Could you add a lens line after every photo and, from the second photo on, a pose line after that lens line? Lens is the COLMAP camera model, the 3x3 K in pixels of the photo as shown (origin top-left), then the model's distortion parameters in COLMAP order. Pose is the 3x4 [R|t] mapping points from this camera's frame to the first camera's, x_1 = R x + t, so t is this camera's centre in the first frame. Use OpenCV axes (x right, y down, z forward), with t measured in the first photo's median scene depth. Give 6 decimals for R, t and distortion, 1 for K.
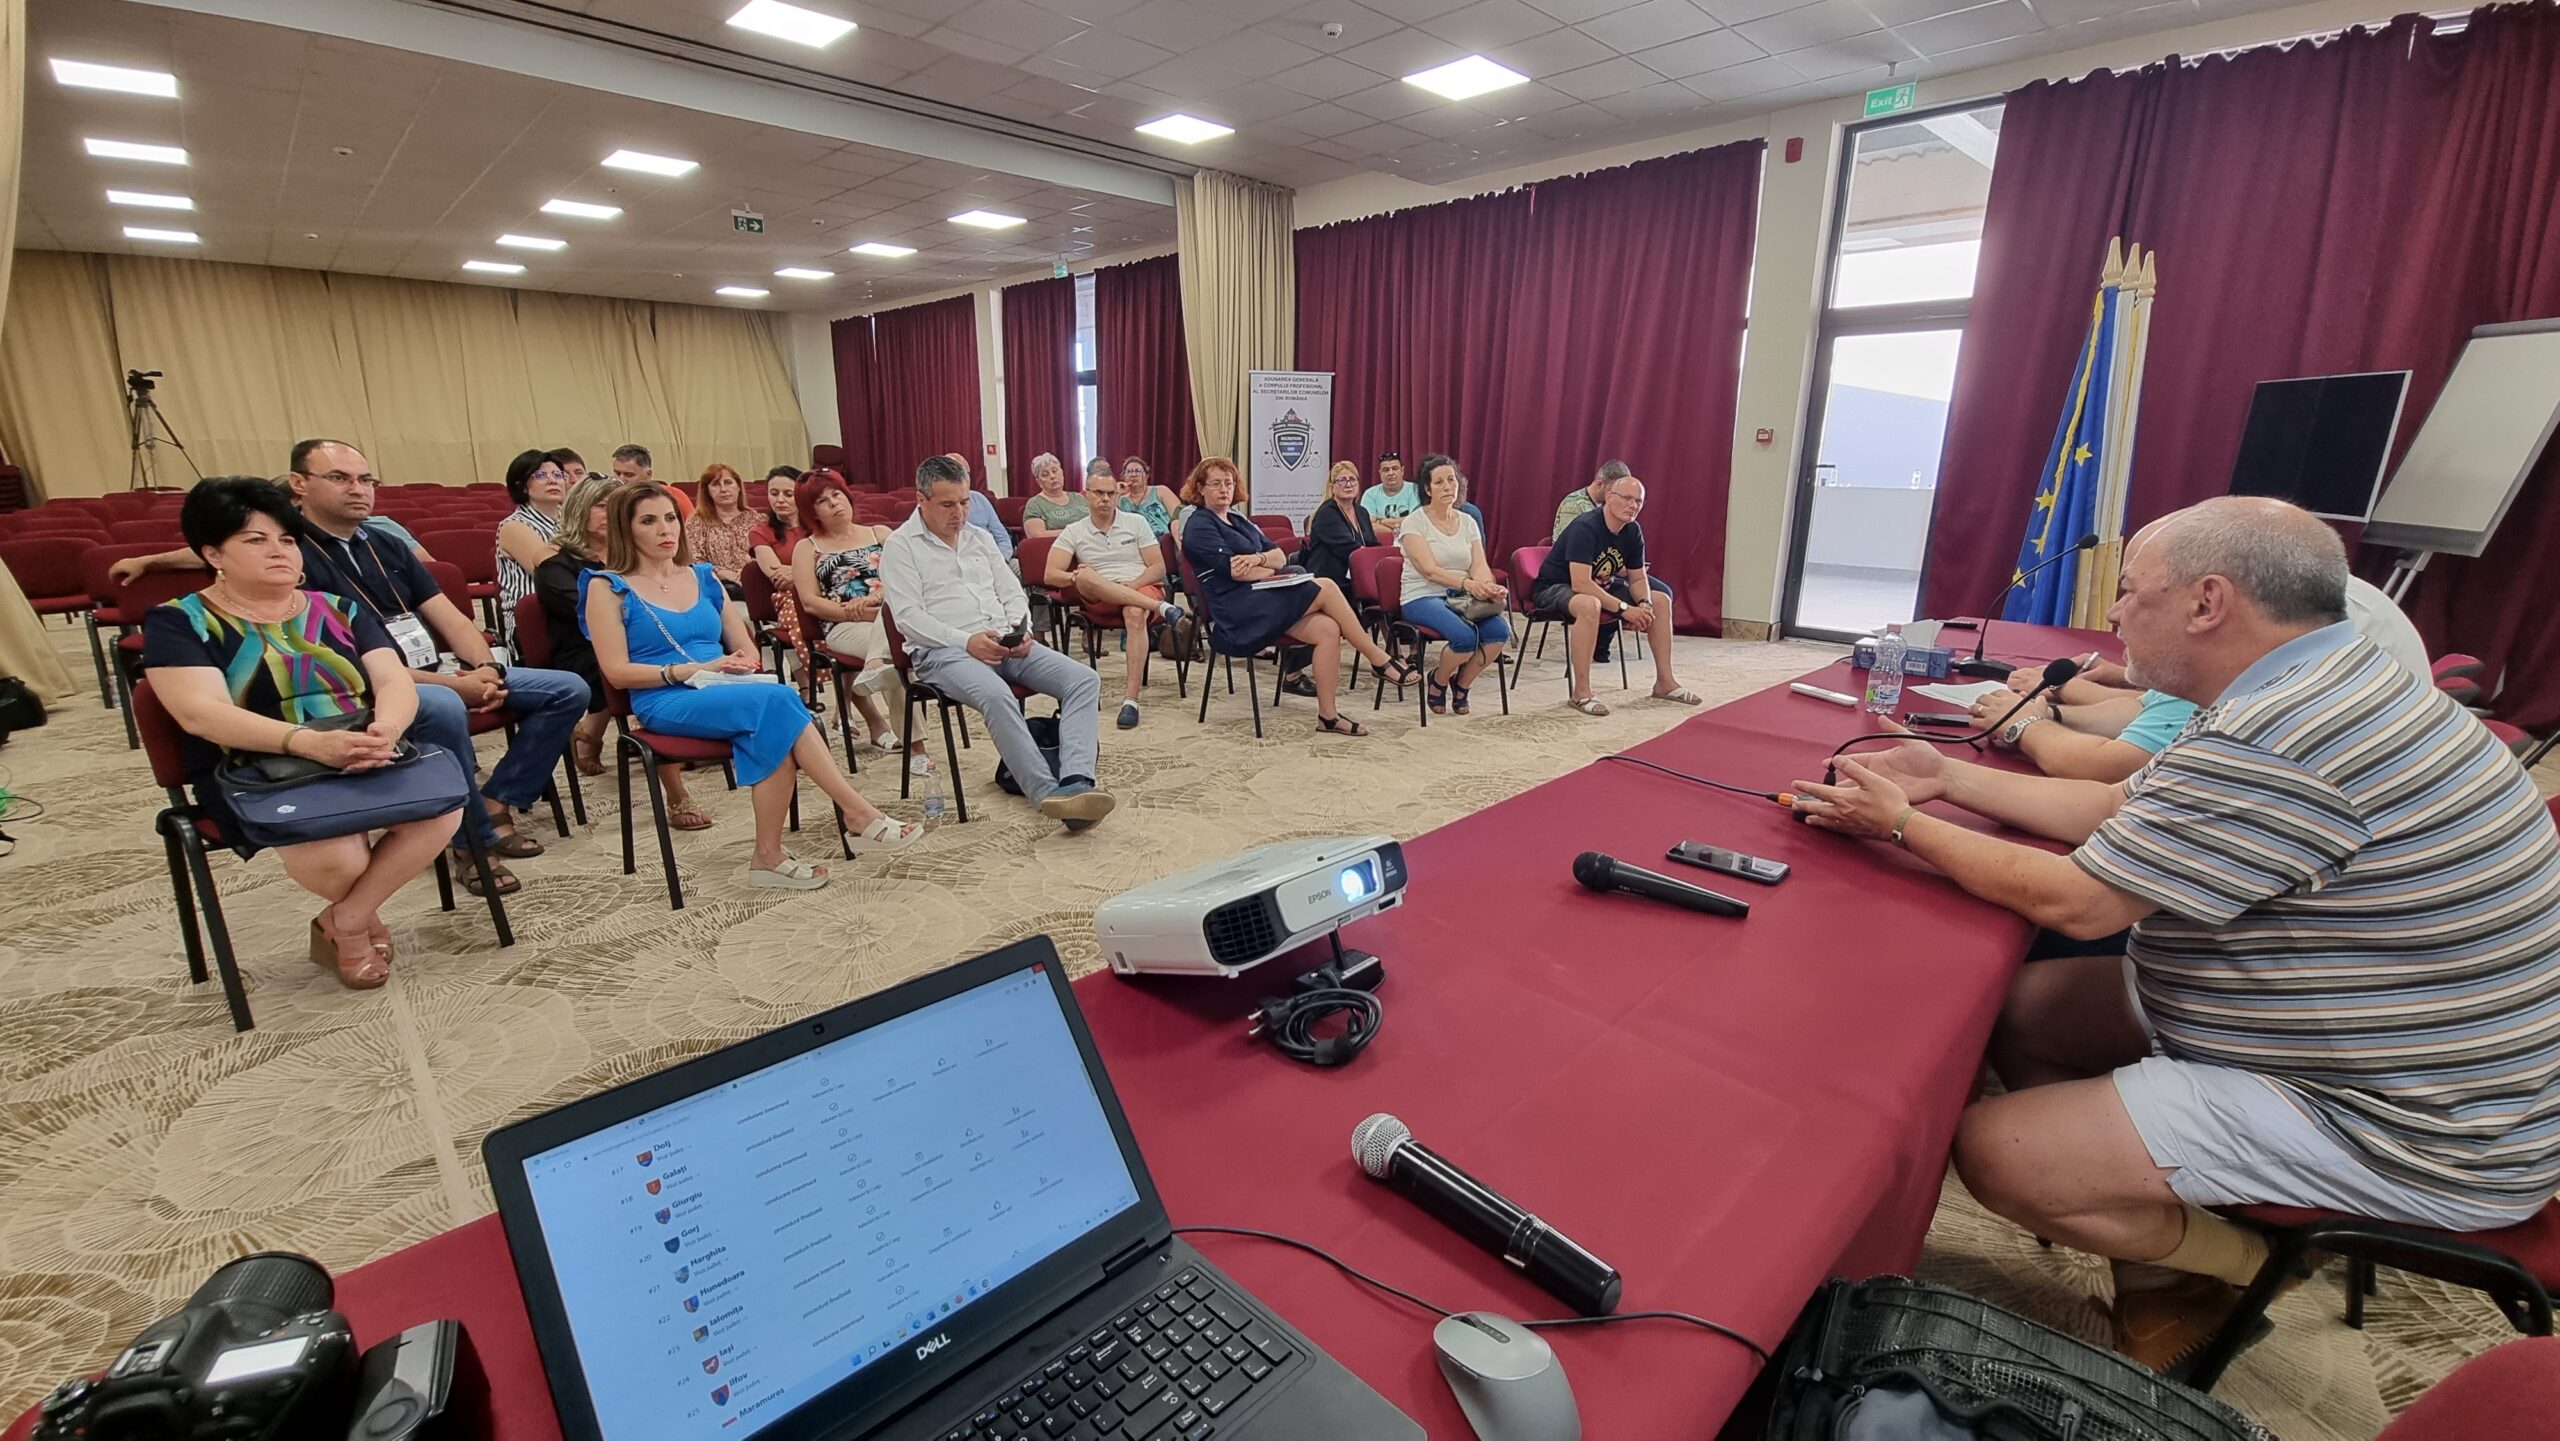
lens RADIAL K [[1065.9, 0, 1270.6], [0, 1065.9, 722.5], [0, 0, 1]] dist [0.008459, -0.005790]
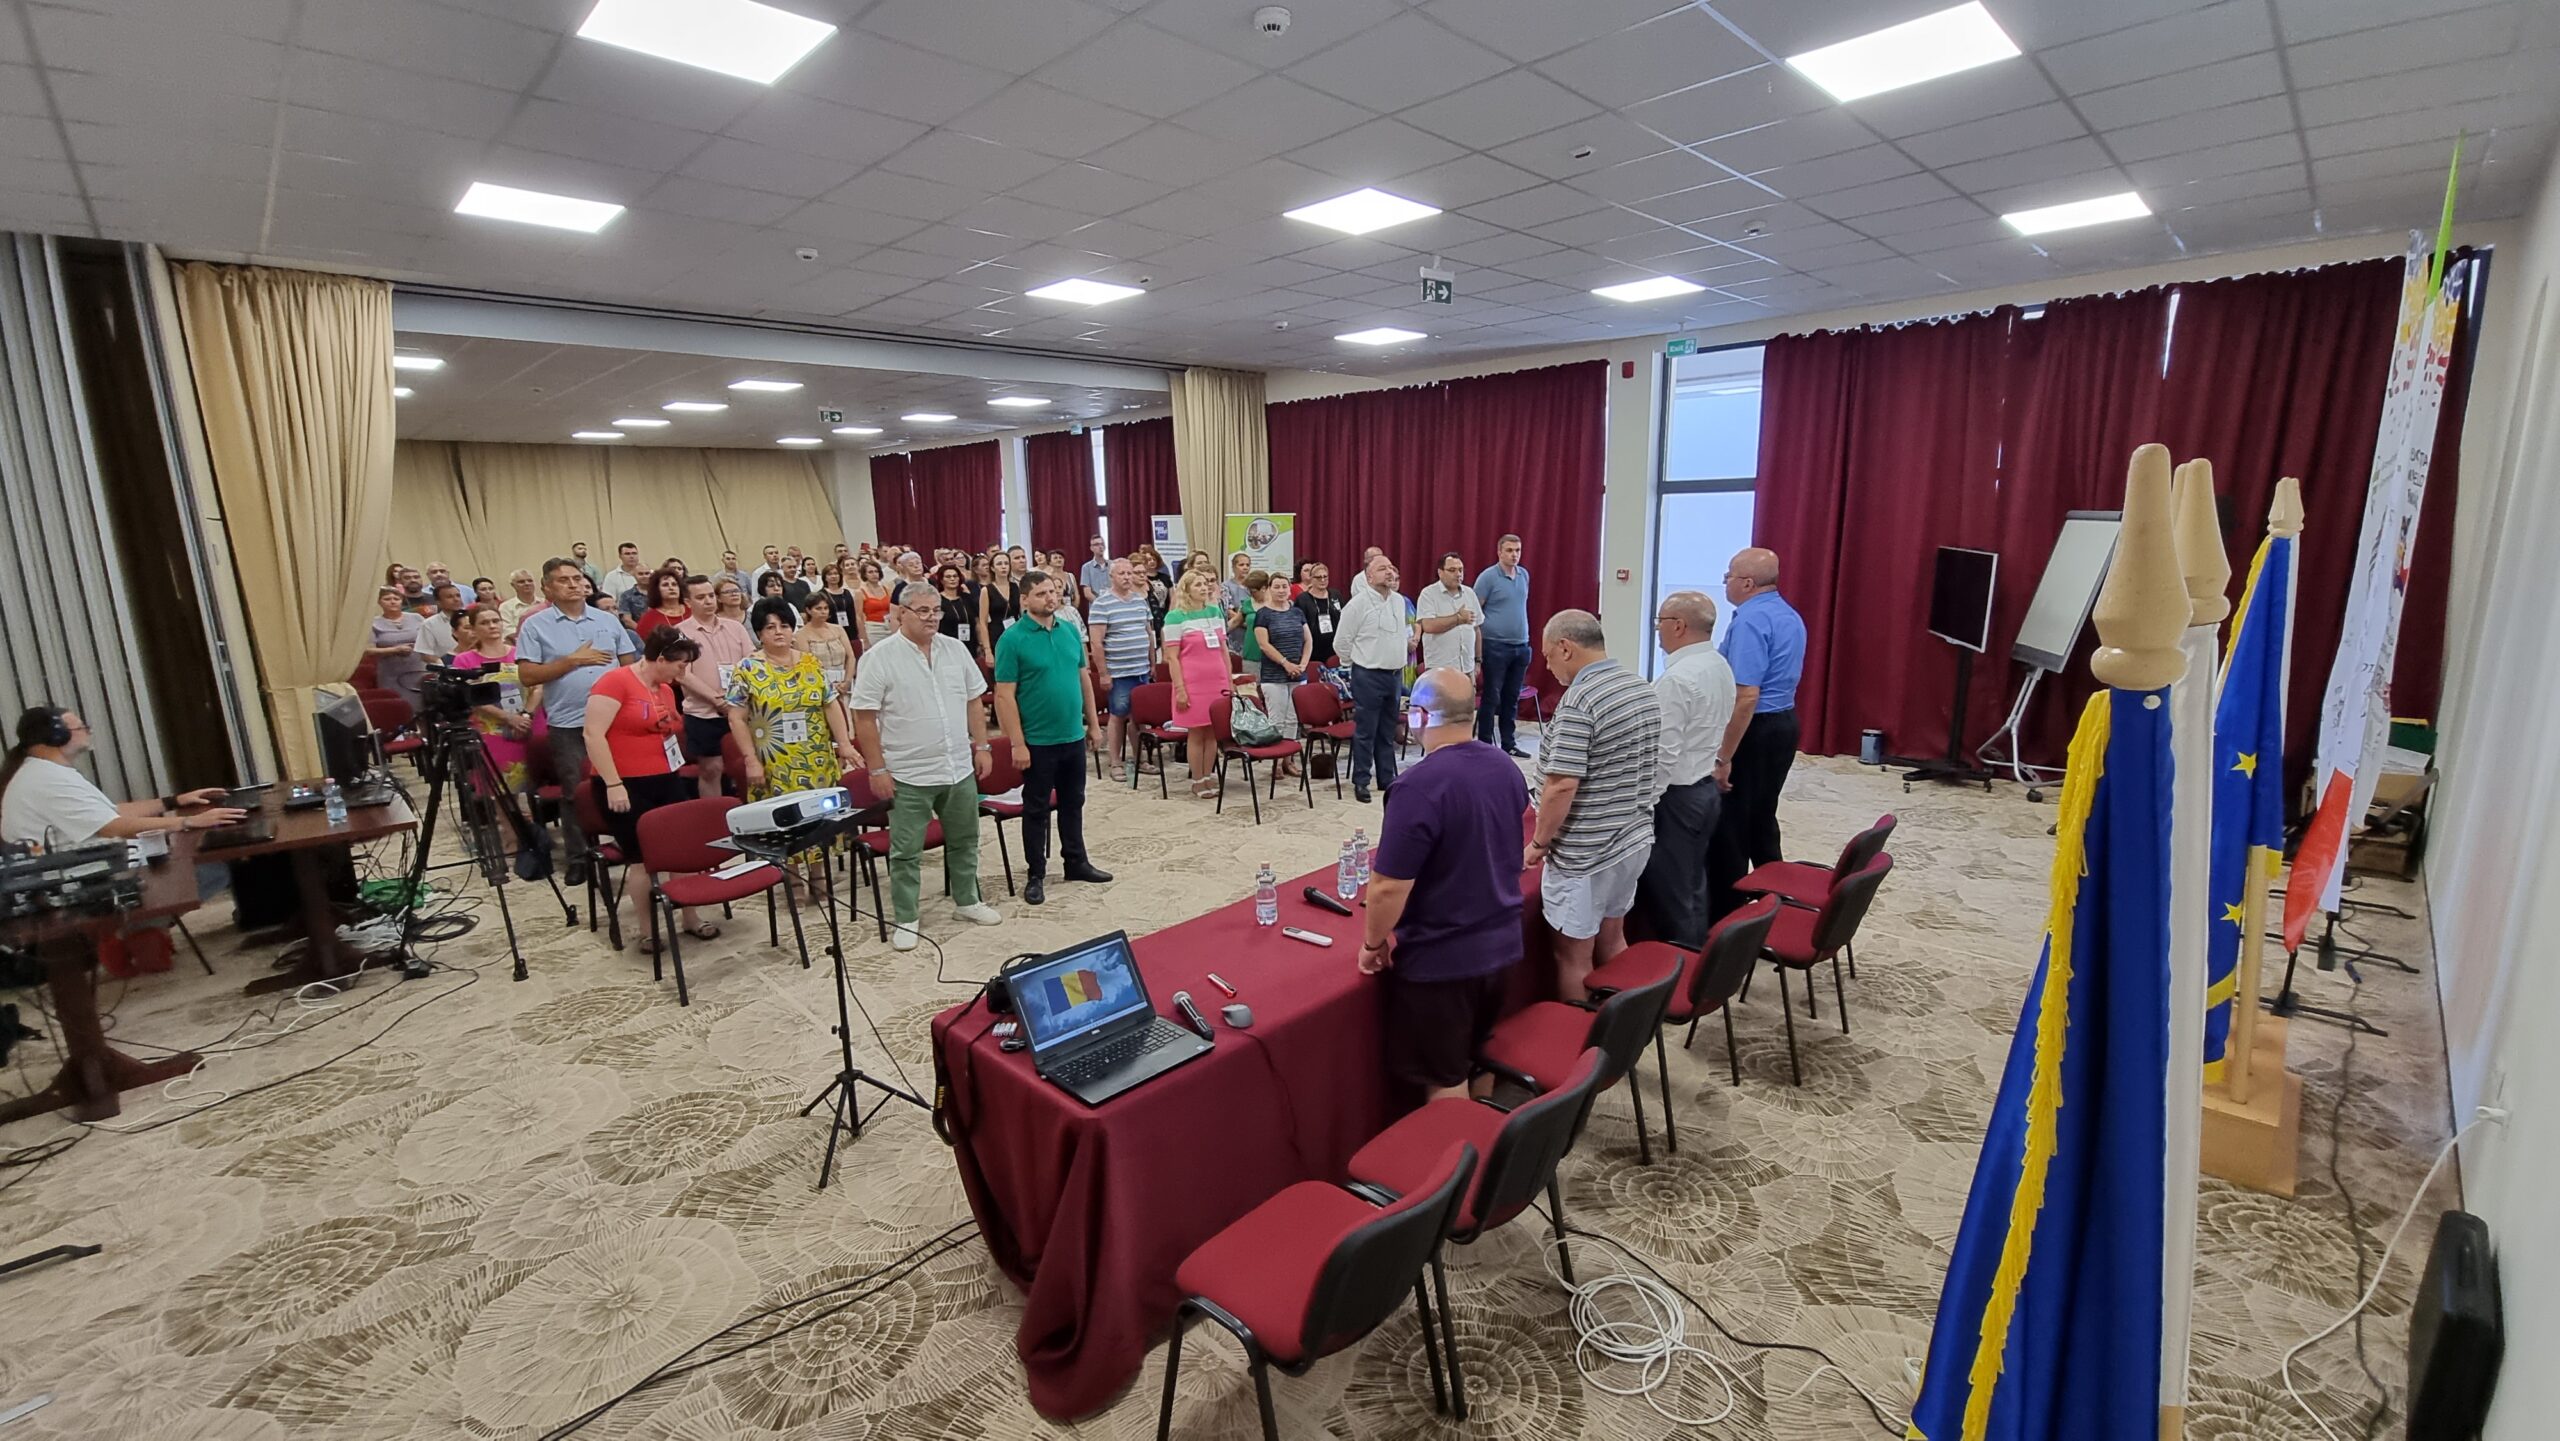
lens RADIAL K [[1065.9, 0, 1270.6], [0, 1065.9, 722.5], [0, 0, 1]] dist [0.008459, -0.005790]
pose [[0.999503, -0.031520, 0.000678, 0.016016], [0.031505, 0.997754, -0.059109, -0.016850], [0.001187, 0.059101, 0.998251, -0.236537]]
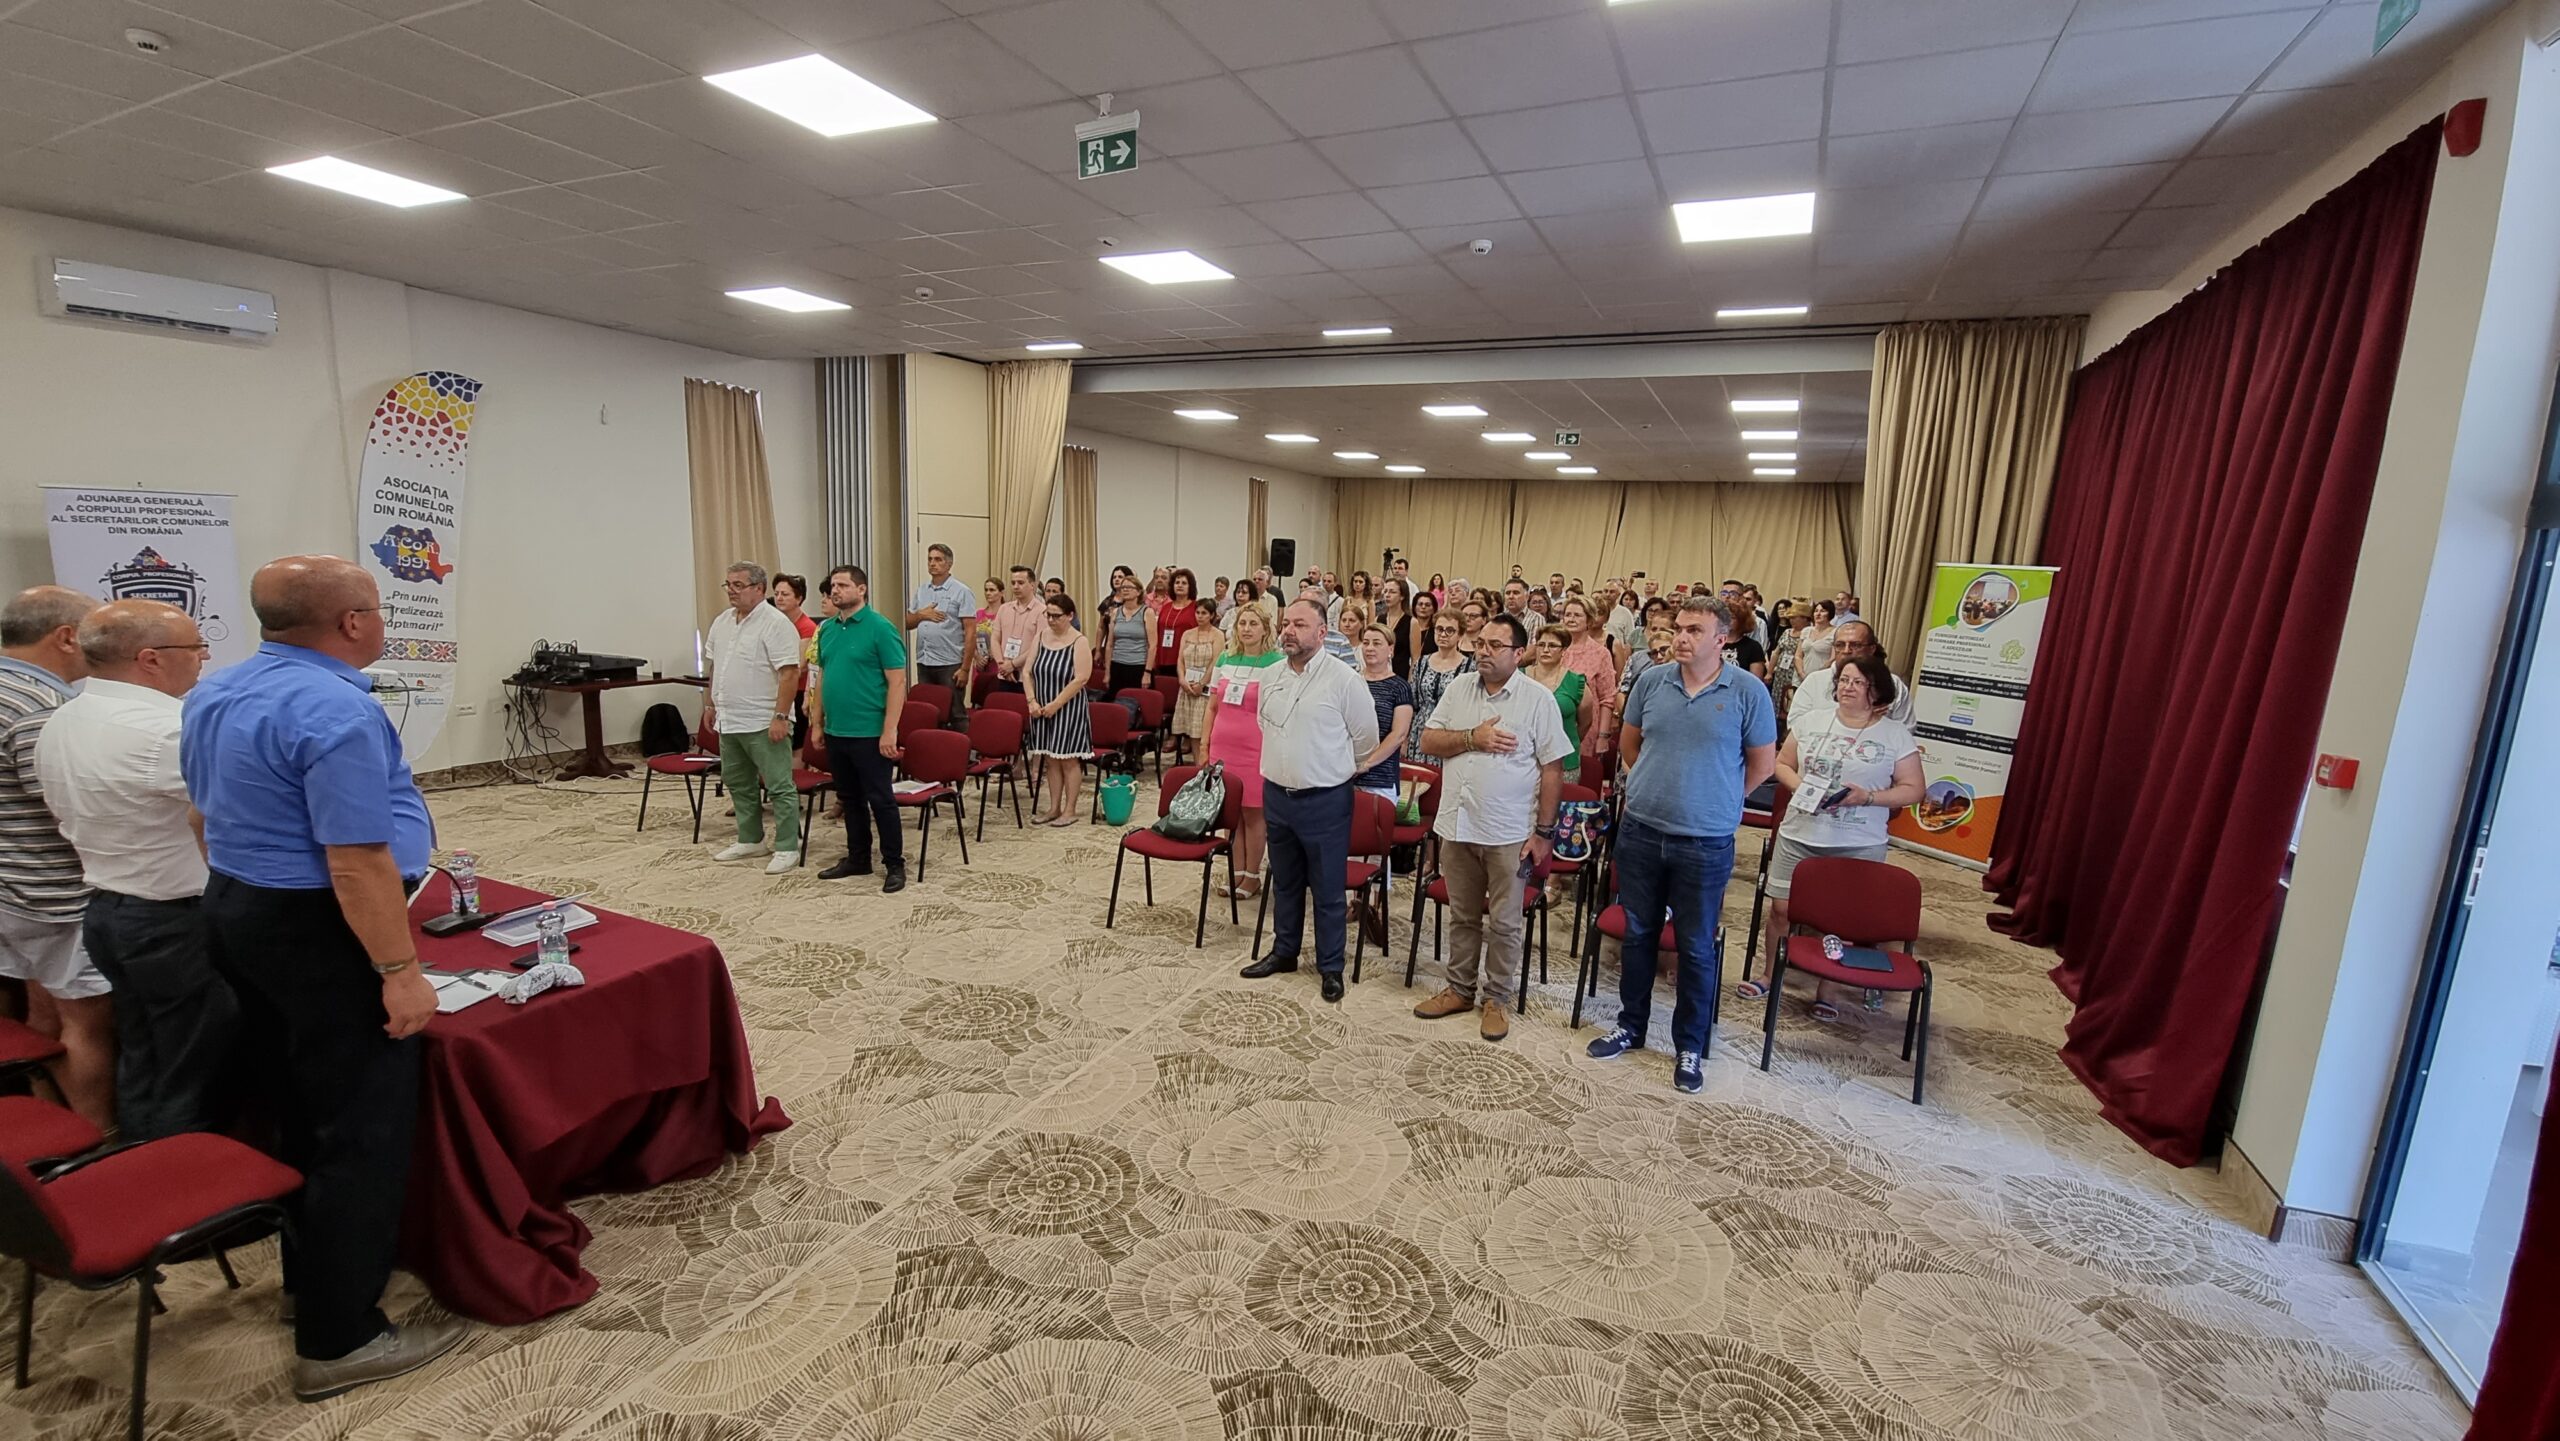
lens RADIAL K [[1032.4, 0, 1297.5], [0, 1032.4, 708.9], [0, 0, 1]] dist [0.004064, 0.000098]
pose [[0.374657, 0.153419, -0.914382, 0.511523], [-0.268188, 0.961988, 0.051520, -0.152170], [0.887529, 0.225924, 0.401561, 0.332536]]
